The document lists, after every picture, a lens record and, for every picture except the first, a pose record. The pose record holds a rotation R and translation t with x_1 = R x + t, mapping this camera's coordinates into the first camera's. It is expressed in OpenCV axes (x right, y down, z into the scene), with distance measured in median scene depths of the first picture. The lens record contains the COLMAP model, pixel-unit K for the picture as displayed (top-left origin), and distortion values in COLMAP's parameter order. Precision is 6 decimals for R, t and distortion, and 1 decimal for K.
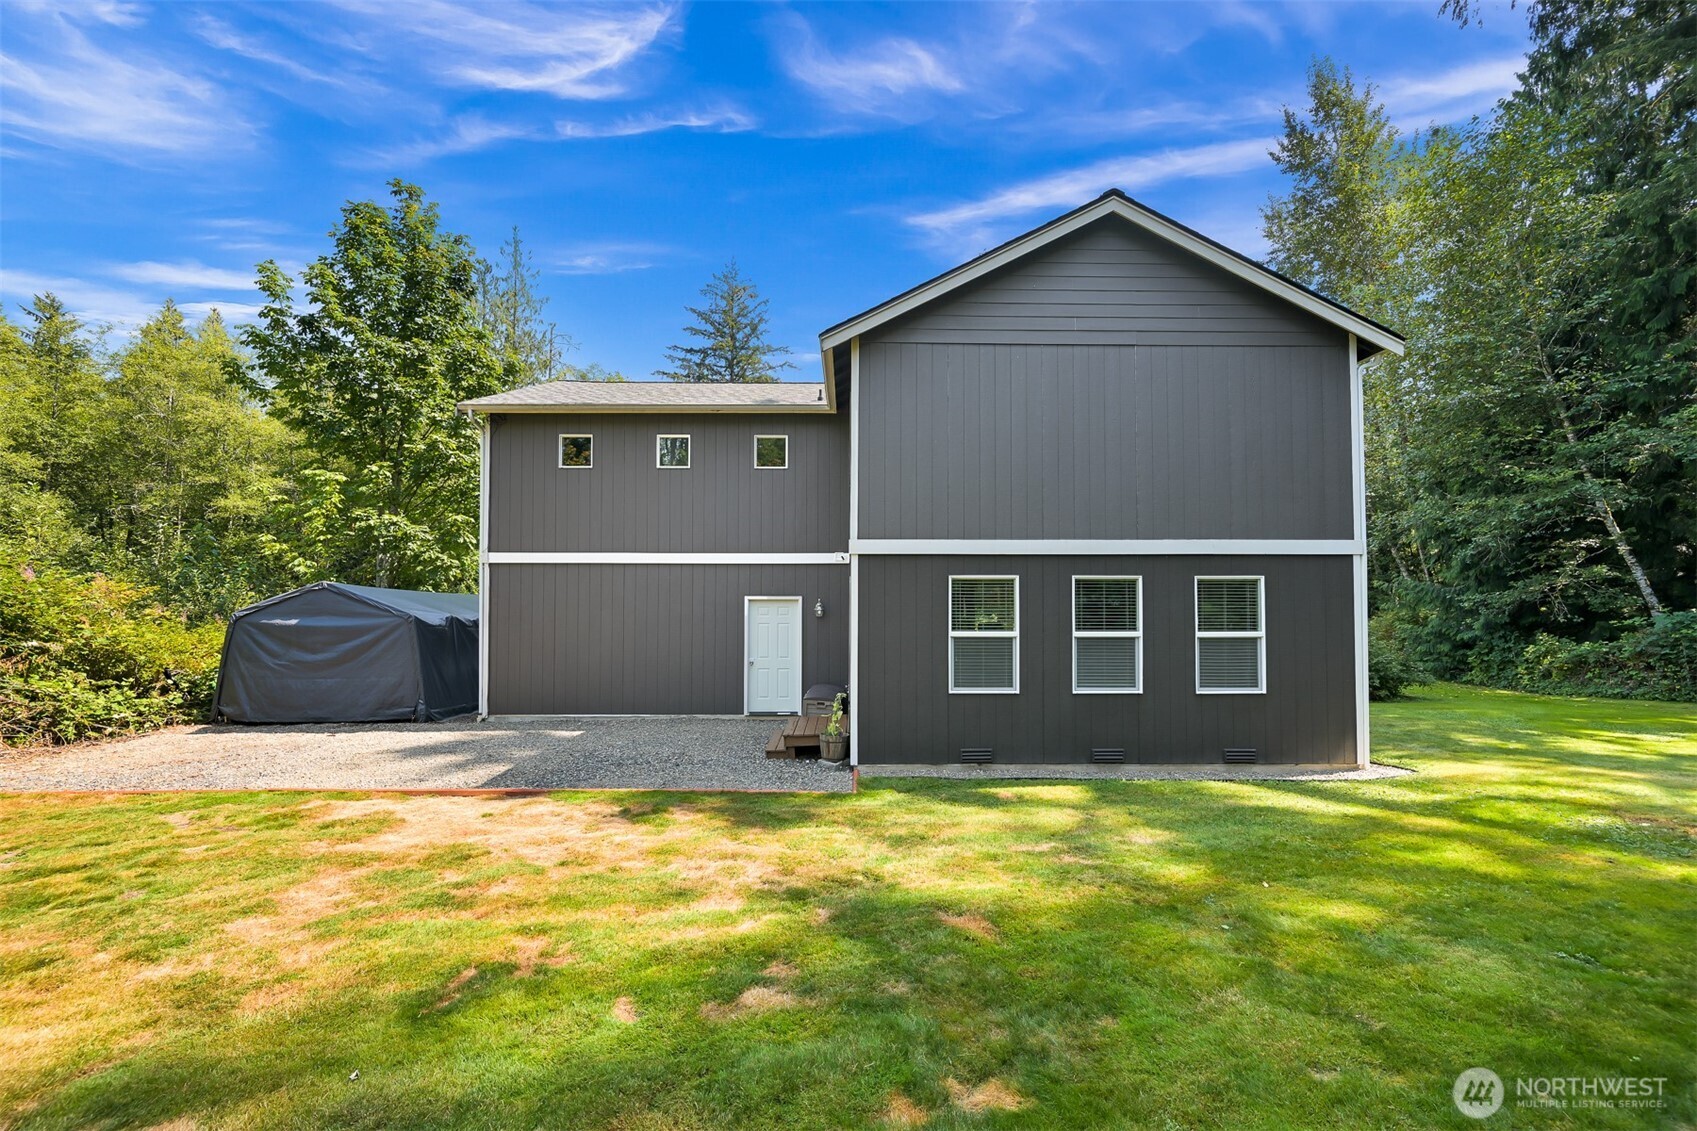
lens RADIAL K [[658.6, 0, 855.5], [0, 658.6, 582.6], [0, 0, 1]] dist [0.000073, 0.000197]
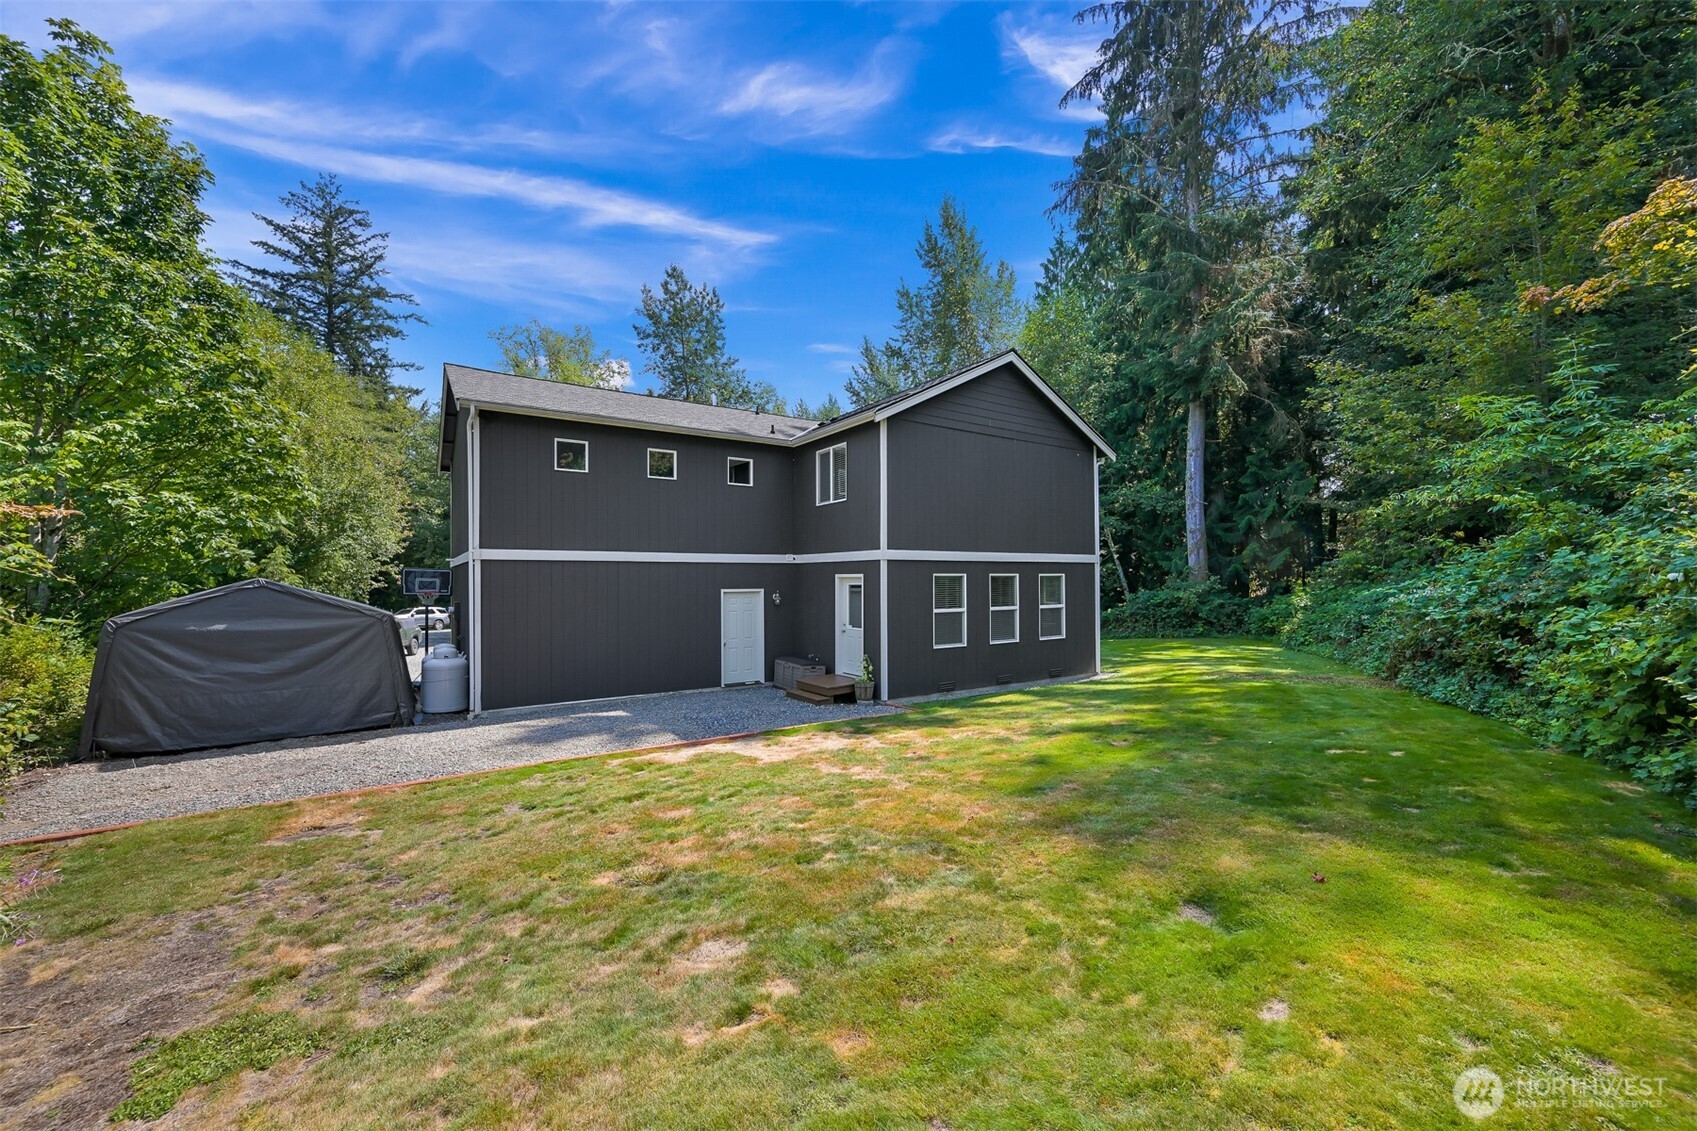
lens RADIAL K [[658.6, 0, 855.5], [0, 658.6, 582.6], [0, 0, 1]] dist [0.000073, 0.000197]
pose [[0.835651, -0.008043, 0.549202, -0.628153], [0.000703, 0.999908, 0.013573, -0.007600], [-0.549261, -0.010956, 0.835579, -0.148478]]
